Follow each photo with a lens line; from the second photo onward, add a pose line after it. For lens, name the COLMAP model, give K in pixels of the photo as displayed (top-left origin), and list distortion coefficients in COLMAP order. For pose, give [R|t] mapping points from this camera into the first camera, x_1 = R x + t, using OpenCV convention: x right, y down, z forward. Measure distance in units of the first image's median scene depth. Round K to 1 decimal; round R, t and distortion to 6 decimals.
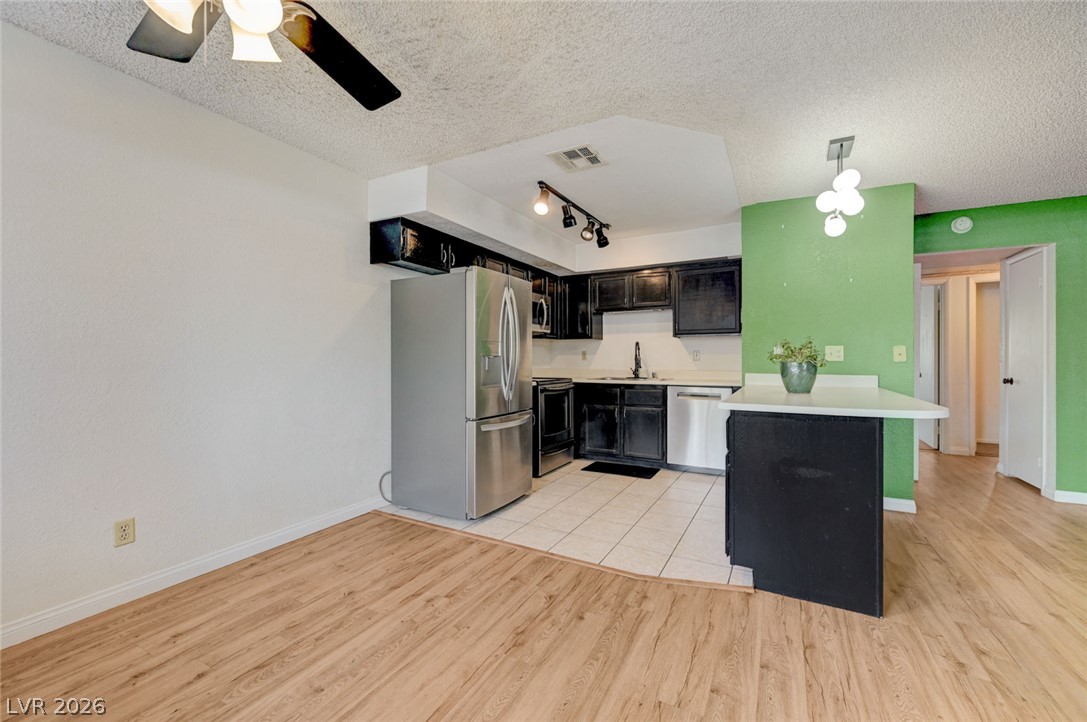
lens RADIAL K [[434.2, 0, 555.5], [0, 434.2, 358.0], [0, 0, 1]] dist [-0.000243, 0.000324]
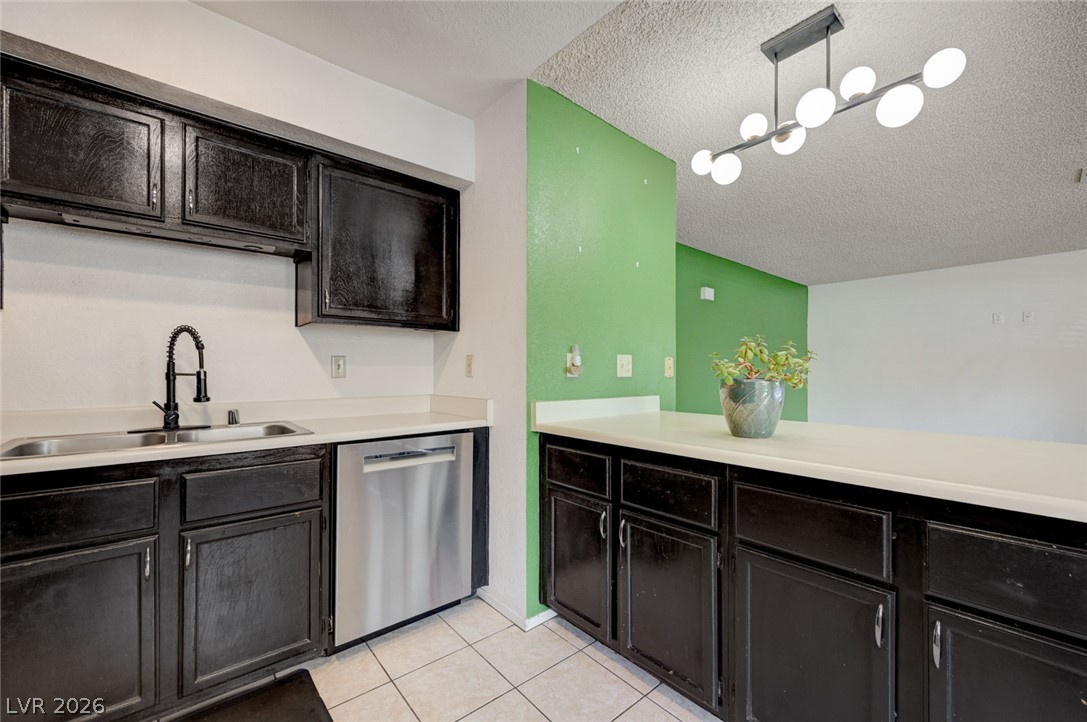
lens RADIAL K [[434.2, 0, 543.5], [0, 434.2, 368.9], [0, 0, 1]] dist [-0.000243, 0.000324]
pose [[0.369147, 0.005048, 0.929357, -0.037429], [-0.002014, 0.999987, -0.004631, -0.002002], [-0.929369, -0.000162, 0.369152, 0.771635]]
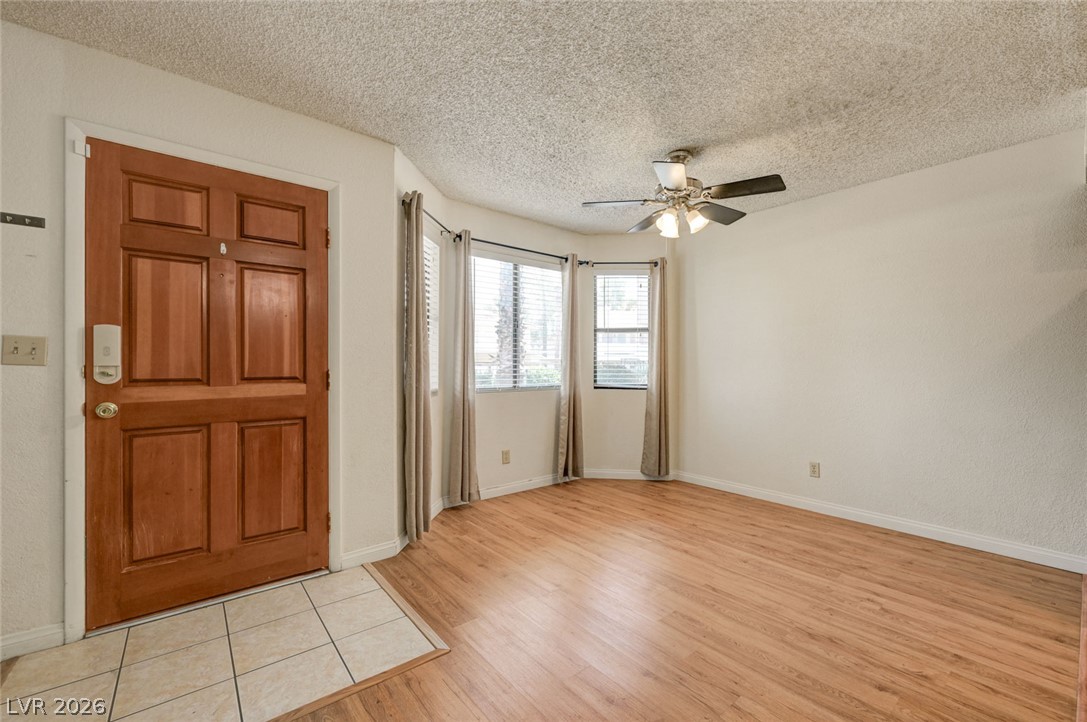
lens RADIAL K [[448.2, 0, 545.6], [0, 448.2, 366.2], [0, 0, 1]] dist [-0.001665, 0.000411]
pose [[-0.383929, 0.000569, -0.923363, 0.523317], [-0.006753, 0.999971, 0.003424, 0.001337], [0.923338, 0.007550, -0.383914, 0.363846]]
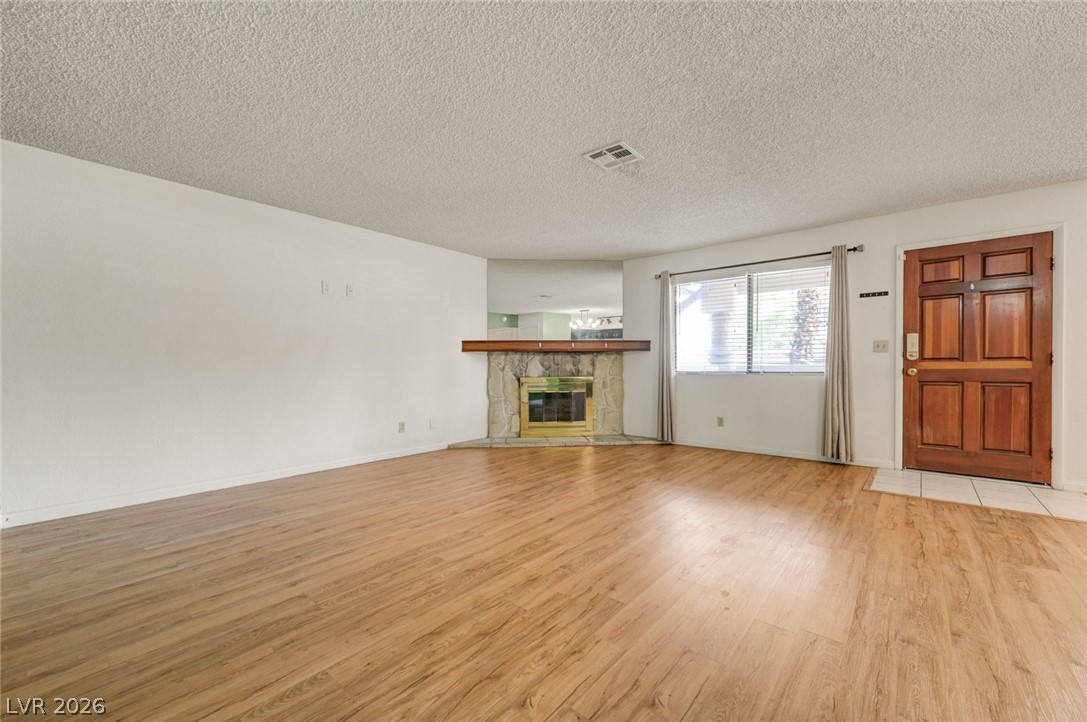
lens RADIAL K [[434.2, 0, 550.0], [0, 434.2, 371.9], [0, 0, 1]] dist [-0.000243, 0.000324]
pose [[-0.977146, -0.001140, 0.212567, 0.884937], [0.001817, 0.999904, 0.013717, 0.037796], [-0.212562, 0.013789, -0.977050, 0.940989]]
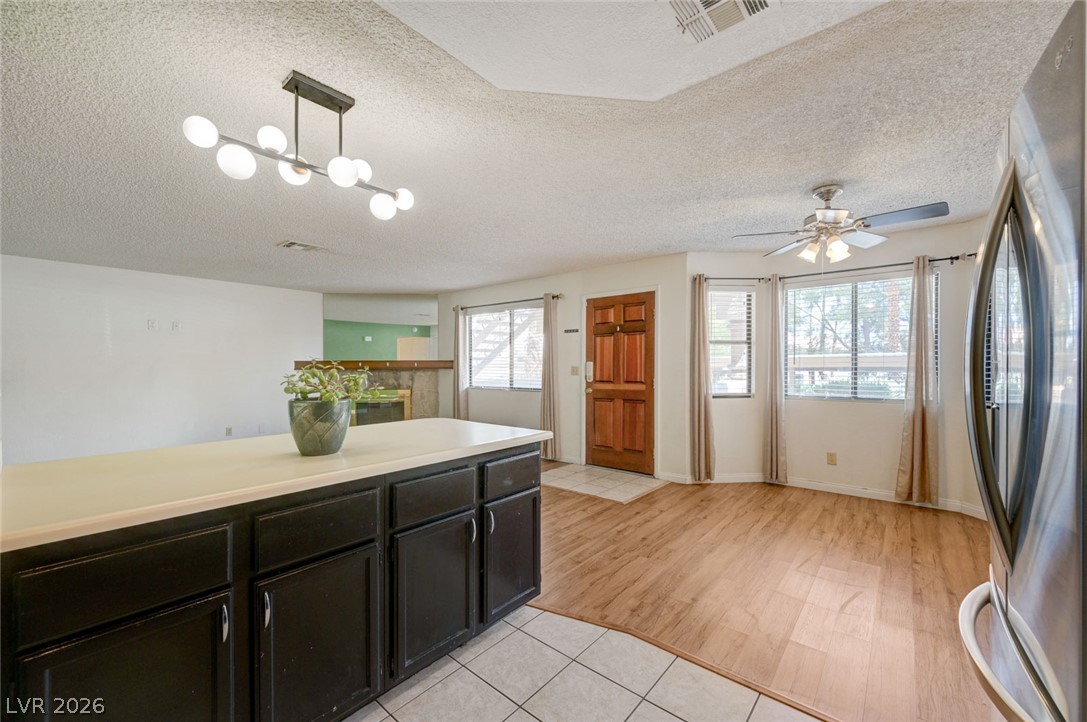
lens RADIAL K [[434.2, 0, 549.1], [0, 434.2, 366.9], [0, 0, 1]] dist [-0.000243, 0.000324]
pose [[-0.978655, -0.000165, 0.205511, 0.101098], [0.000795, 0.999989, 0.004587, -0.028413], [-0.205510, 0.004652, -0.978644, 1.115392]]
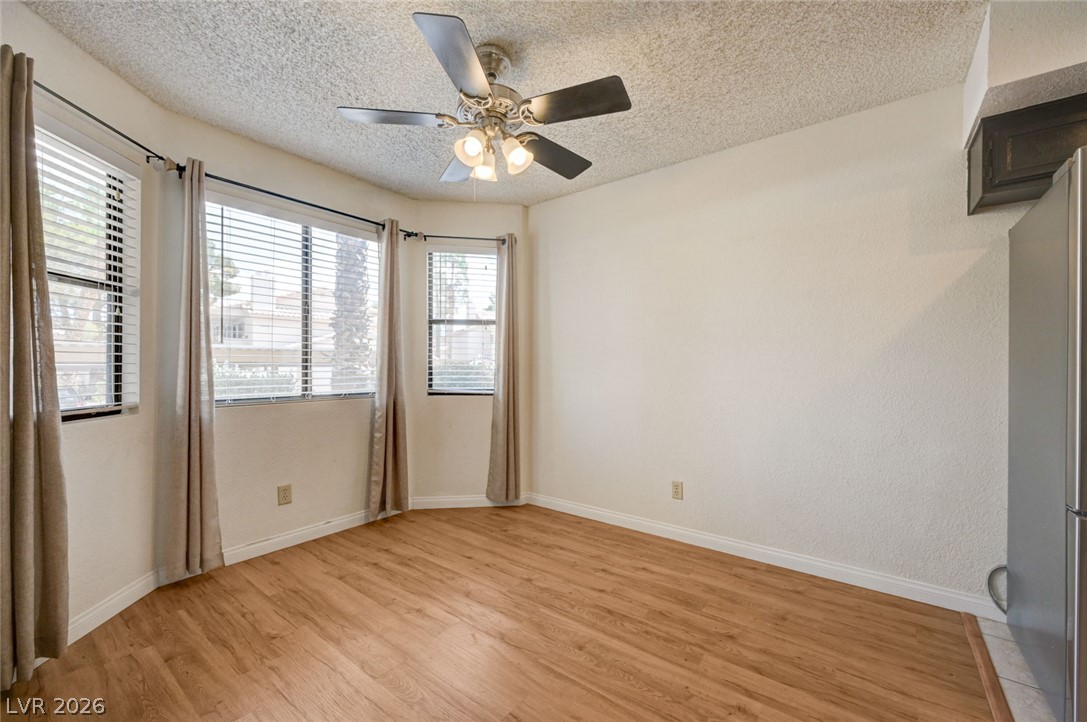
lens RADIAL K [[434.2, 0, 545.4], [0, 434.2, 369.4], [0, 0, 1]] dist [-0.000243, 0.000324]
pose [[-0.168124, 0.005916, -0.985748, 0.239696], [-0.005359, 0.999962, 0.006915, 0.001818], [0.985751, 0.006446, -0.168086, 0.421961]]
